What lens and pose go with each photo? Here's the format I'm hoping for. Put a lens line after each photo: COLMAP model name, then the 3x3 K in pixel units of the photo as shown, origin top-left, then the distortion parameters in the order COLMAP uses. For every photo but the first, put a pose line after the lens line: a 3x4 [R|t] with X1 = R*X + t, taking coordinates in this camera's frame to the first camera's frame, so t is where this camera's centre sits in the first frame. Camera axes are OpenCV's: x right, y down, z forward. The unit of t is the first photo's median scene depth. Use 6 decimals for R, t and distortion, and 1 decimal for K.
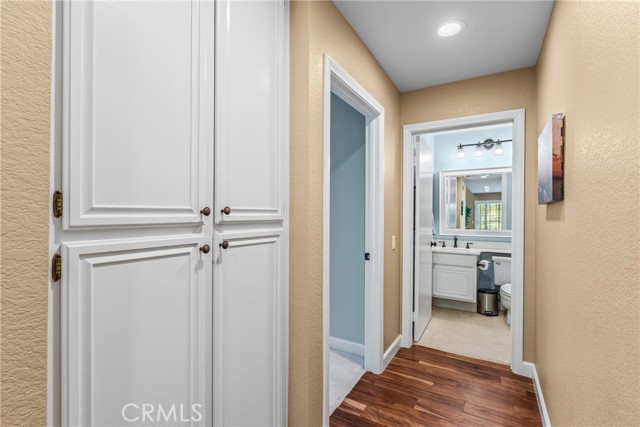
lens RADIAL K [[294.4, 0, 320.0], [0, 294.4, 213.5], [0, 0, 1]] dist [0.000365, 0.000014]
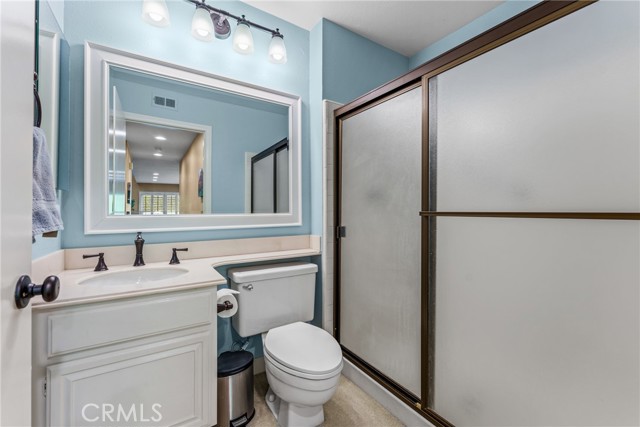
lens RADIAL K [[263.8, 0, 320.0], [0, 263.8, 213.5], [0, 0, 1]] dist [-0.000794, -0.000110]
pose [[0.445916, -0.001549, 0.895073, 0.270990], [-0.001557, 0.999996, 0.002507, 0.051050], [-0.895073, -0.002512, 0.445912, 0.661188]]
